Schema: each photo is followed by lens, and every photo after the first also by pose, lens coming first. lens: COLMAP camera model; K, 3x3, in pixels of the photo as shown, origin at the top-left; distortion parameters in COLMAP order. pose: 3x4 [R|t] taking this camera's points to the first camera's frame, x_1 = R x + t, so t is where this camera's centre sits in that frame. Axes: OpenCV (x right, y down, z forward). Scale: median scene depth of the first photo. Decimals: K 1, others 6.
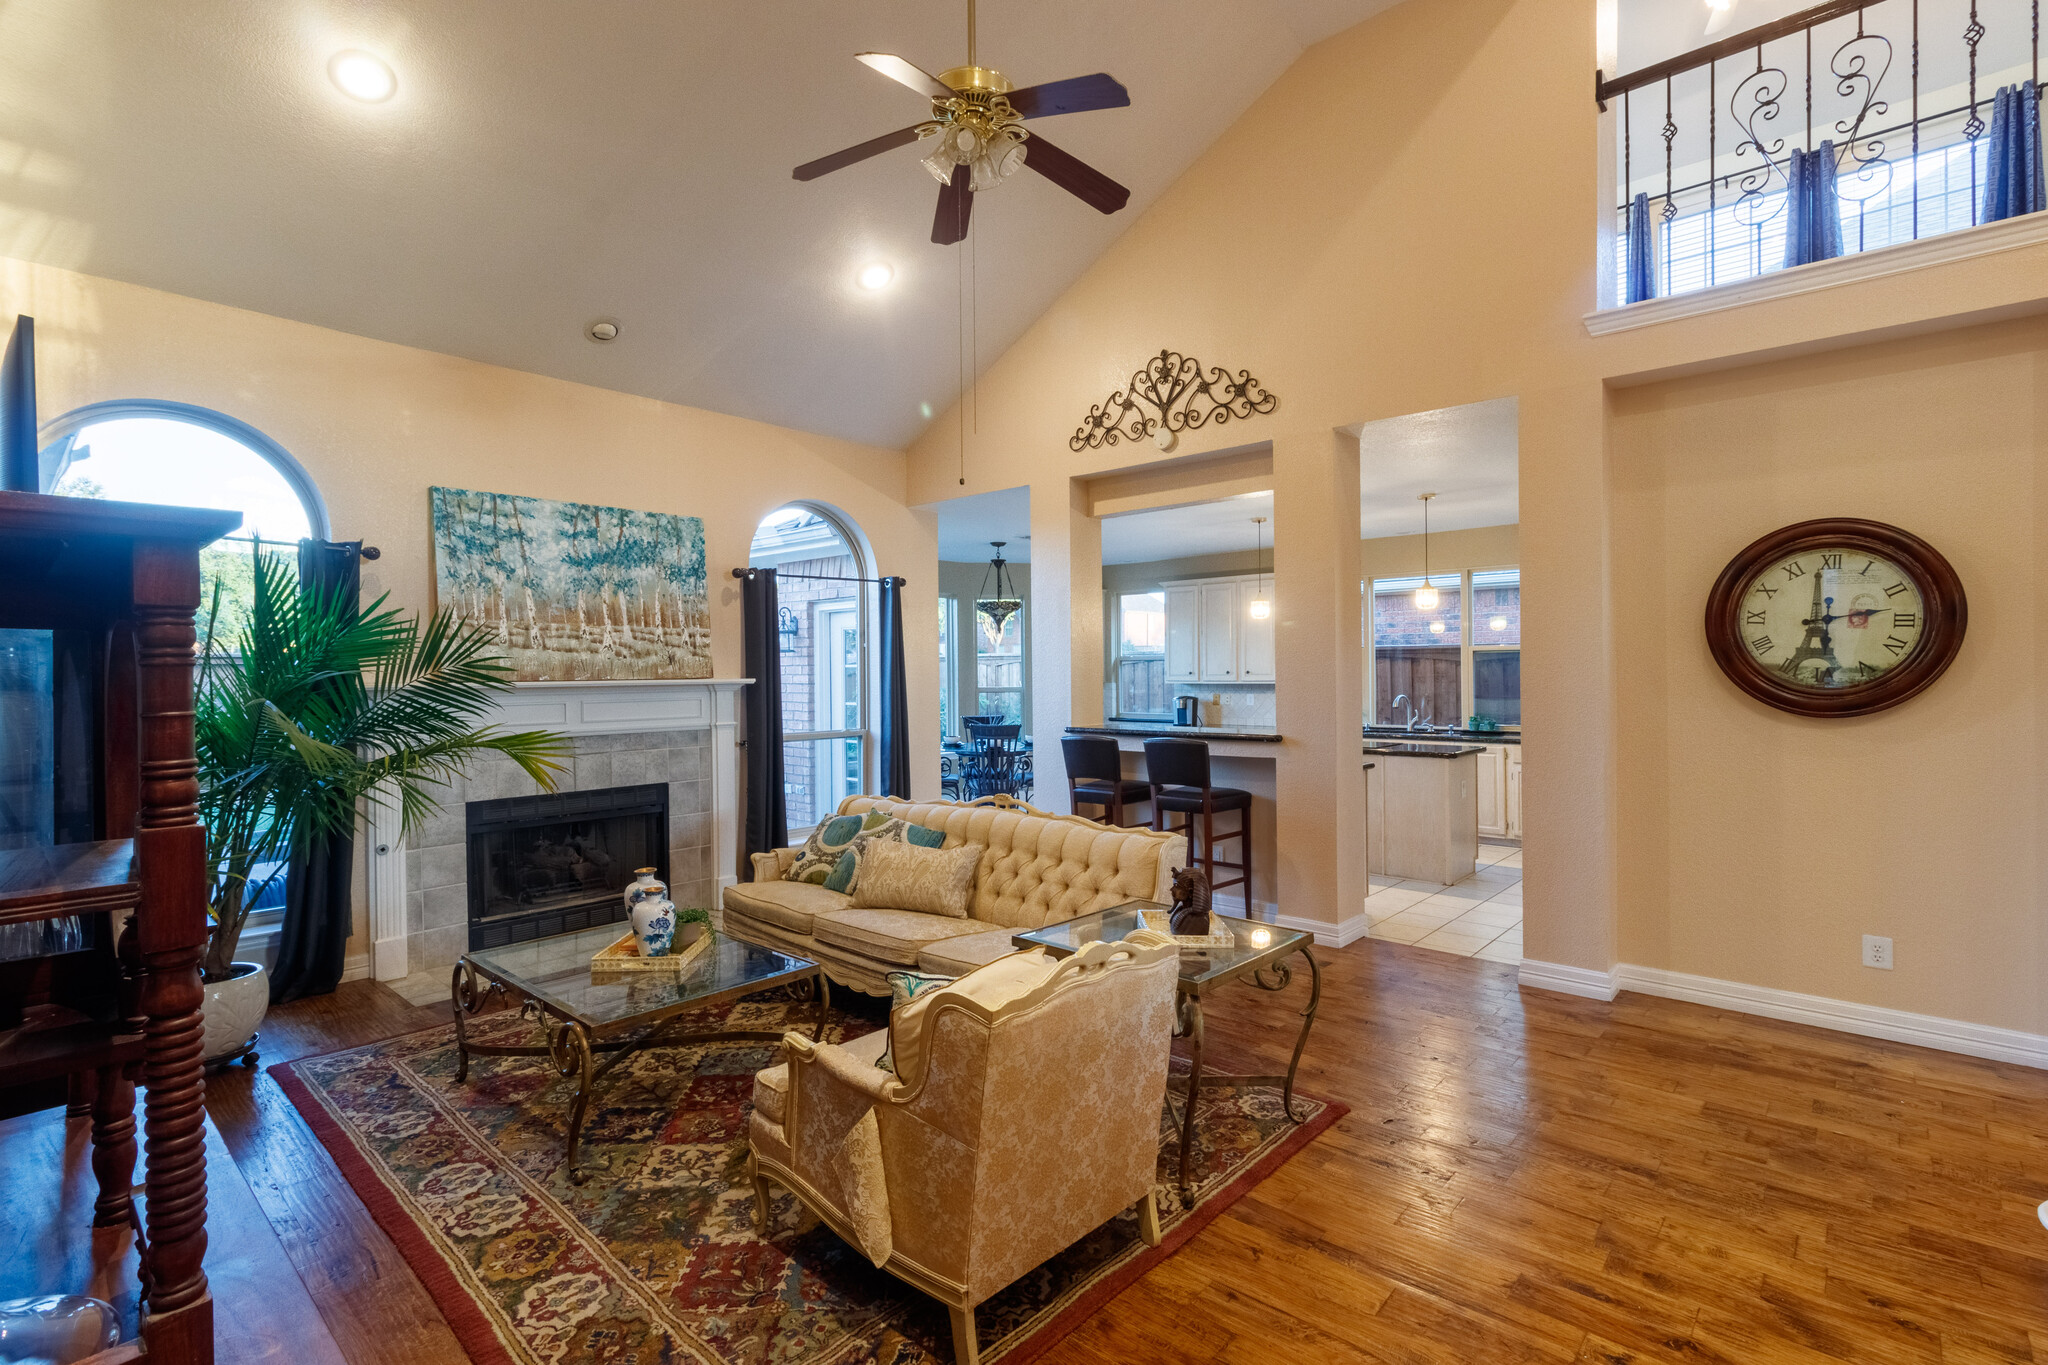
lens RADIAL K [[940.4, 0, 1023.6], [0, 940.4, 670.8], [0, 0, 1]] dist [-0.000447, -0.000094]
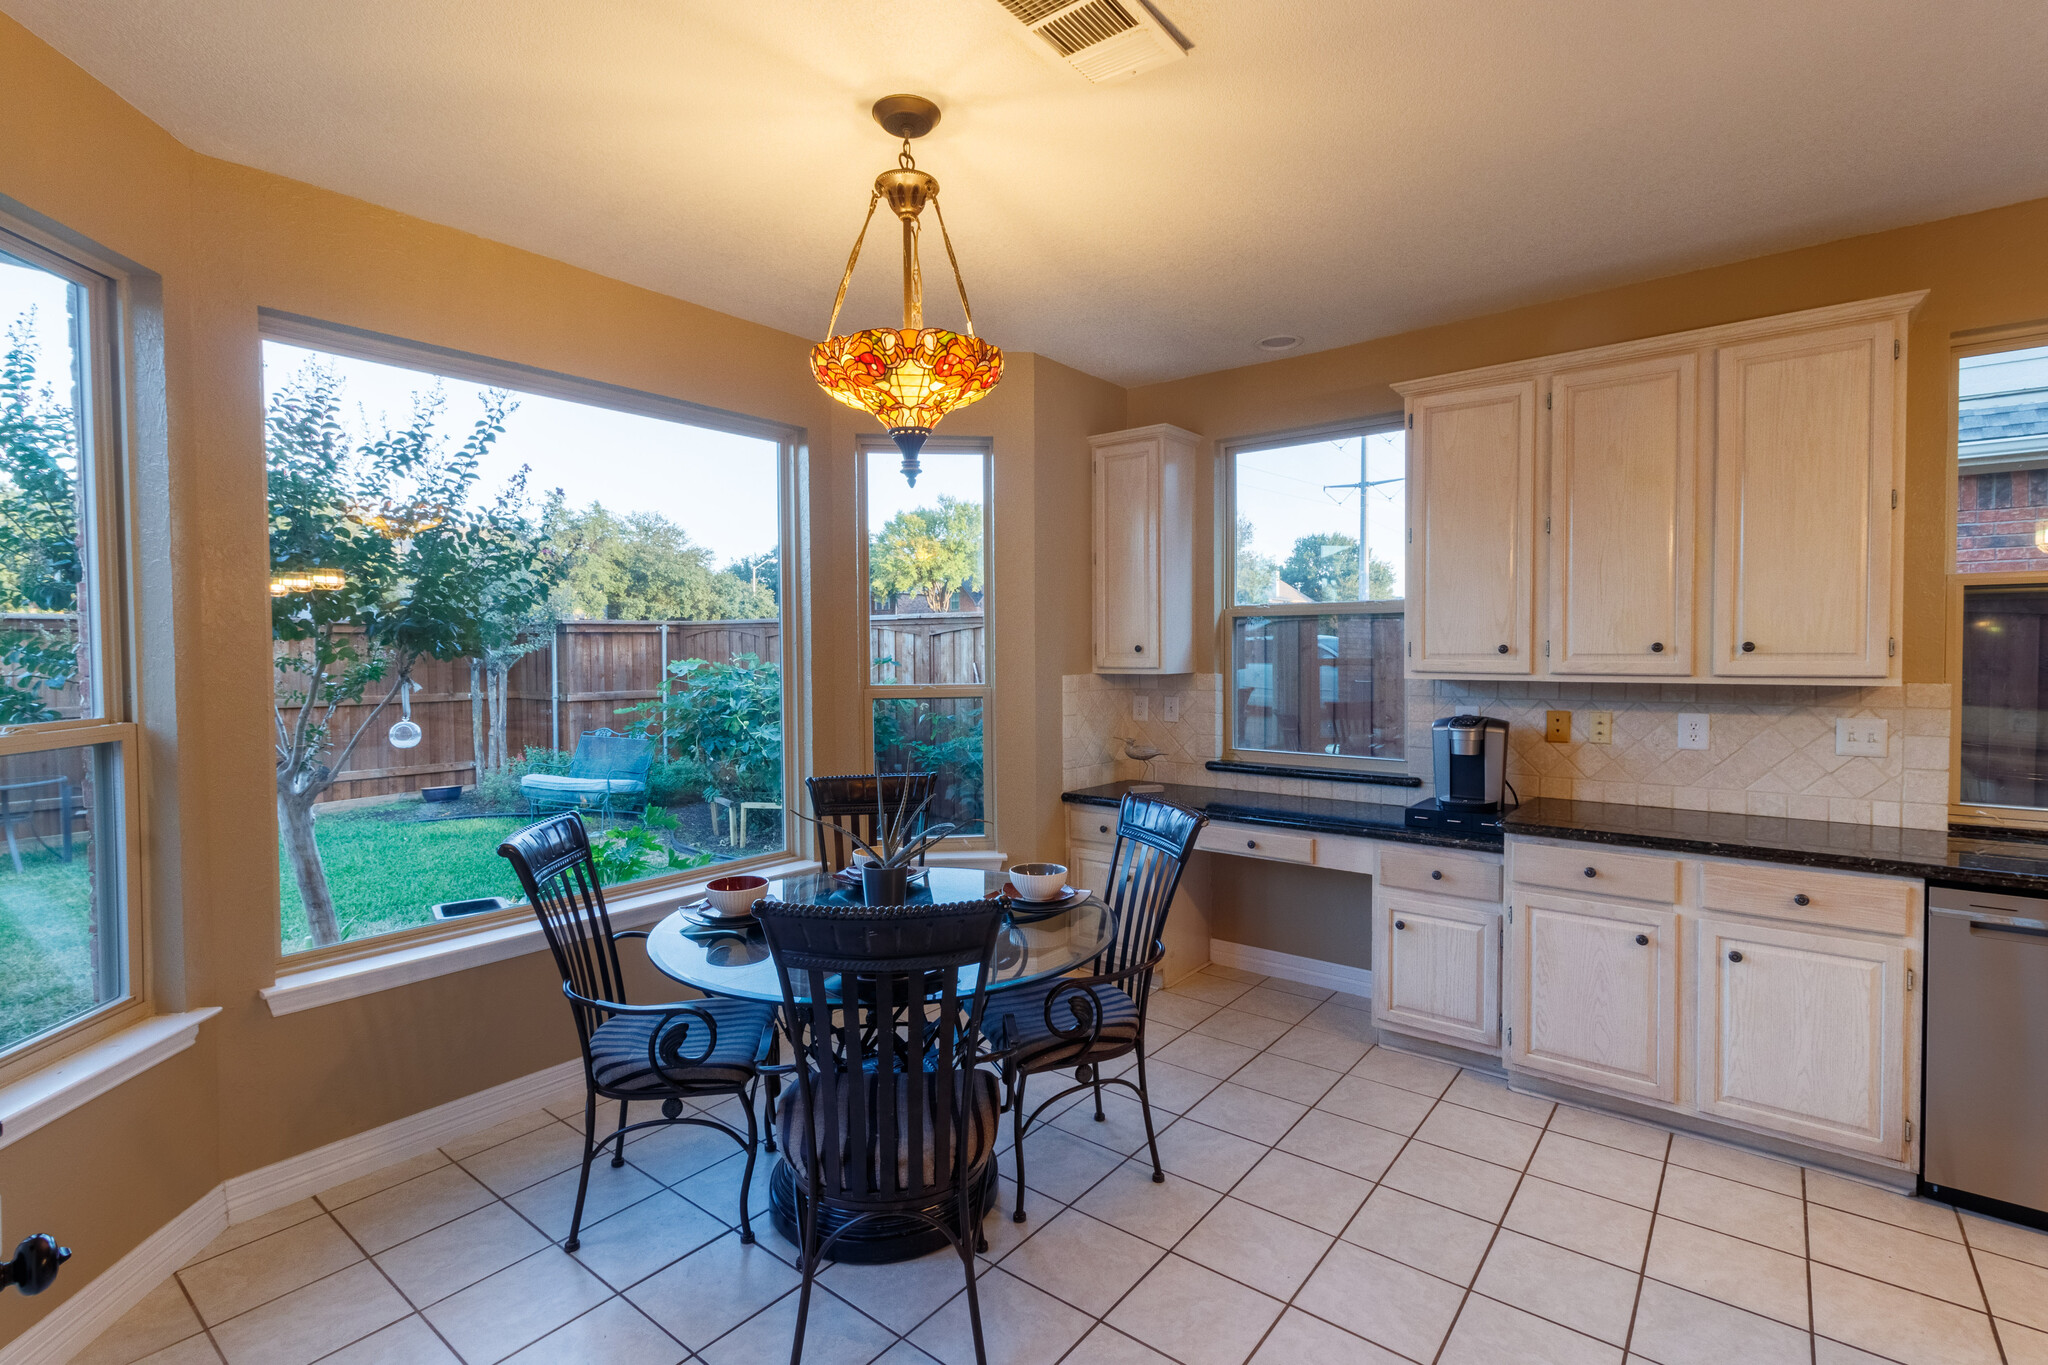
lens RADIAL K [[940.4, 0, 1023.6], [0, 940.4, 670.8], [0, 0, 1]] dist [-0.000447, -0.000094]
pose [[0.998787, -0.007885, 0.048598, -0.008802], [0.006634, 0.999643, 0.025864, -0.000259], [-0.048785, -0.025510, 0.998483, 0.666118]]
